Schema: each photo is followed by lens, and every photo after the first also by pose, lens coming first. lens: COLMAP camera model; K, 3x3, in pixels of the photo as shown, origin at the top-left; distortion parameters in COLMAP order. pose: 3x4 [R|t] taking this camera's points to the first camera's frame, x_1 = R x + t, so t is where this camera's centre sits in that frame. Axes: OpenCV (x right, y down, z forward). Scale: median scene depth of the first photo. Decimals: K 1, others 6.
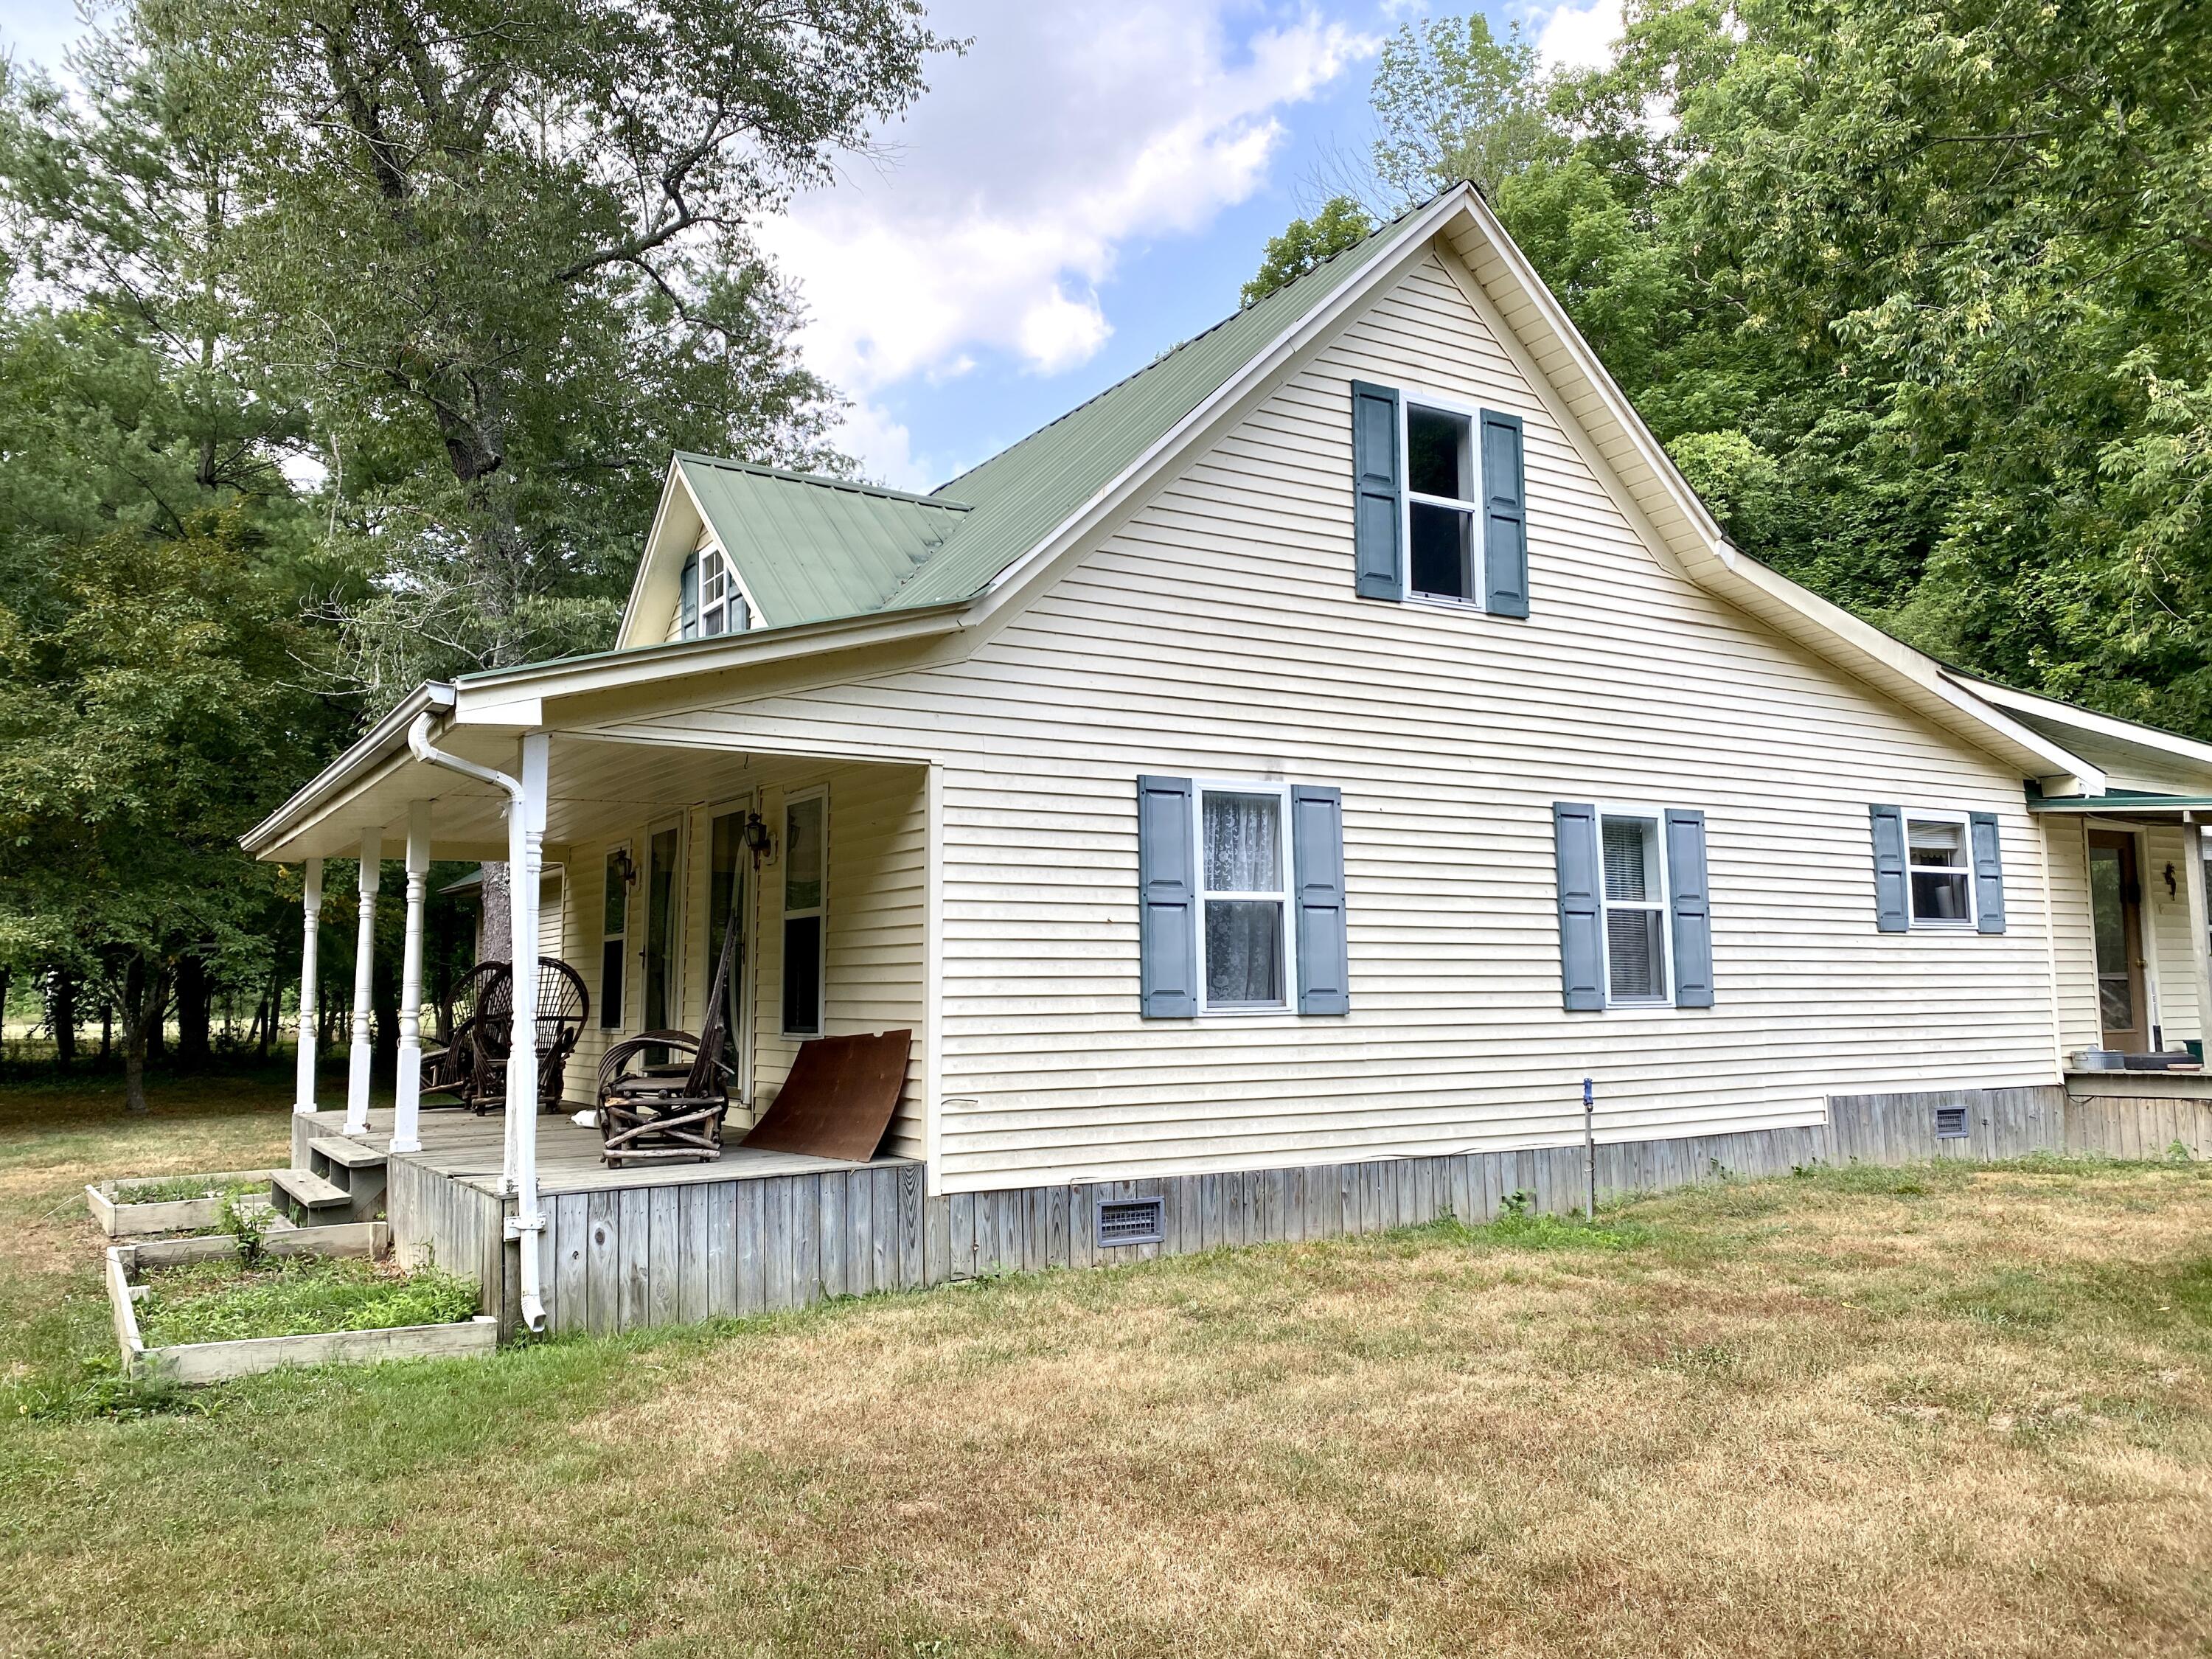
lens RADIAL K [[1637.8, 0, 1106.0], [0, 1637.8, 829.5], [0, 0, 1]] dist [0.007664, 0.001449]
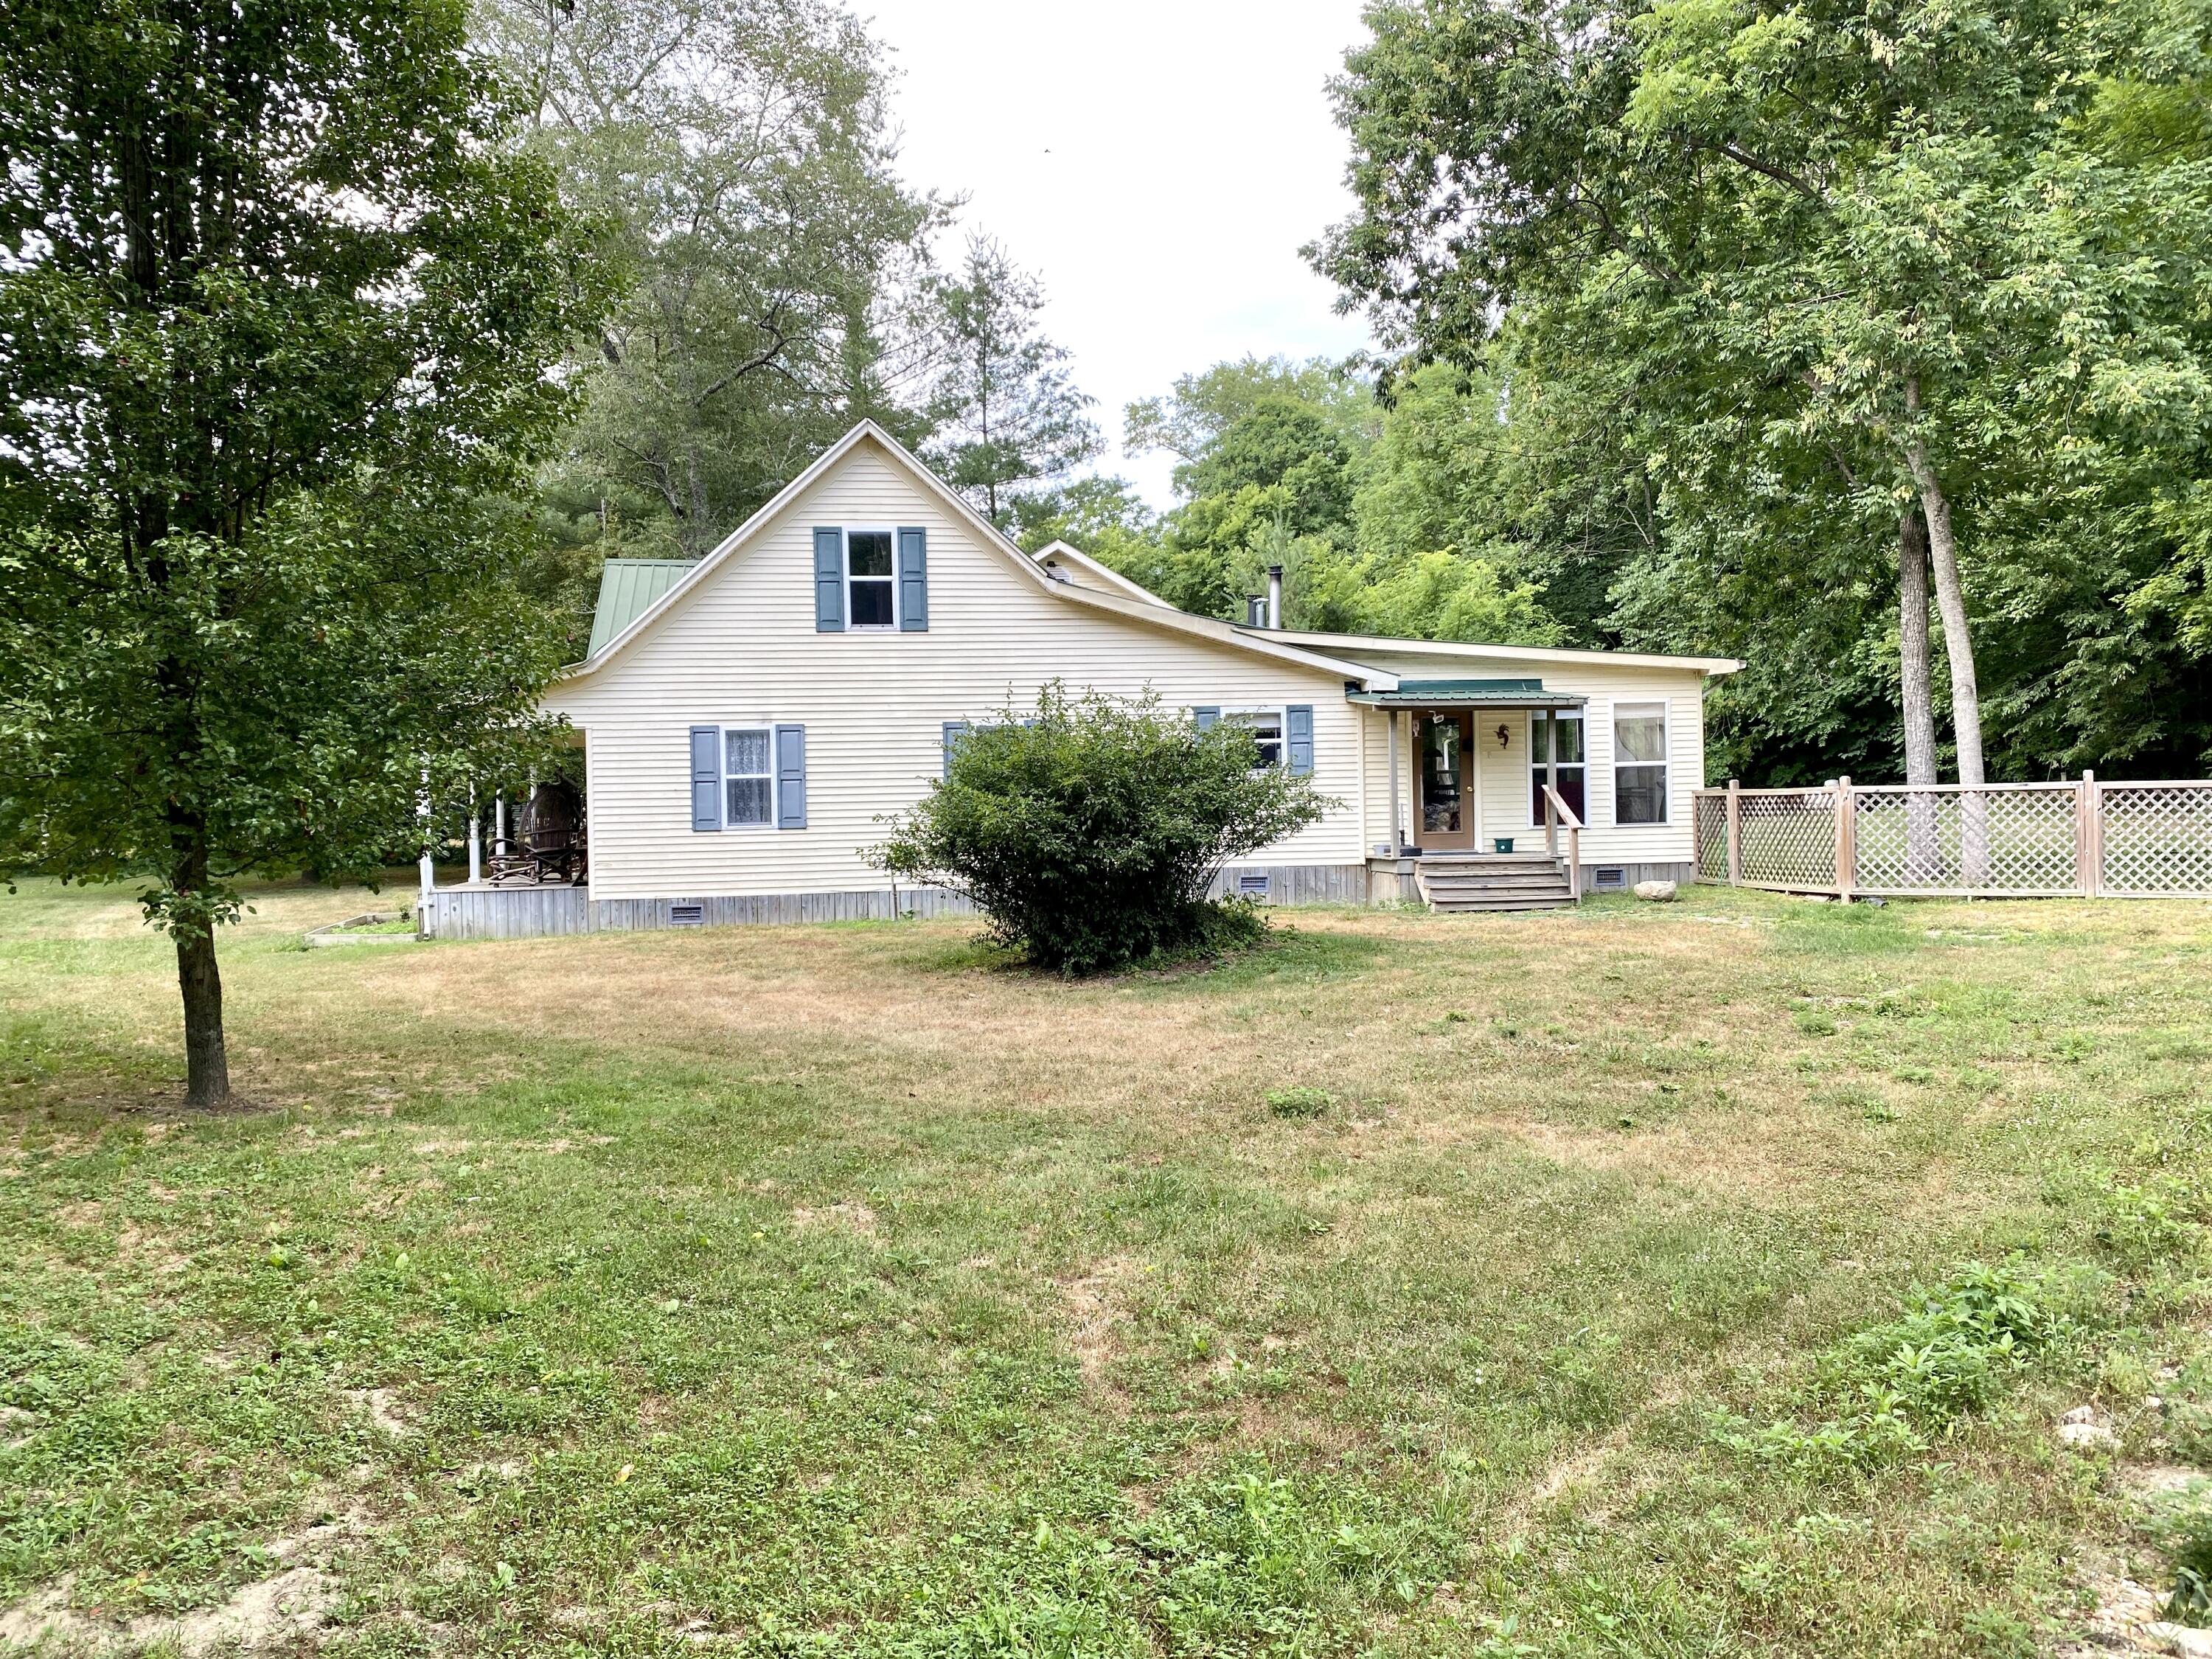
lens RADIAL K [[1637.8, 0, 1106.0], [0, 1637.8, 829.5], [0, 0, 1]] dist [0.007664, 0.001449]
pose [[0.930208, -0.011899, -0.366839, 1.243939], [0.051168, 0.993919, 0.097507, -0.073754], [0.363448, -0.109472, 0.925160, -0.830885]]
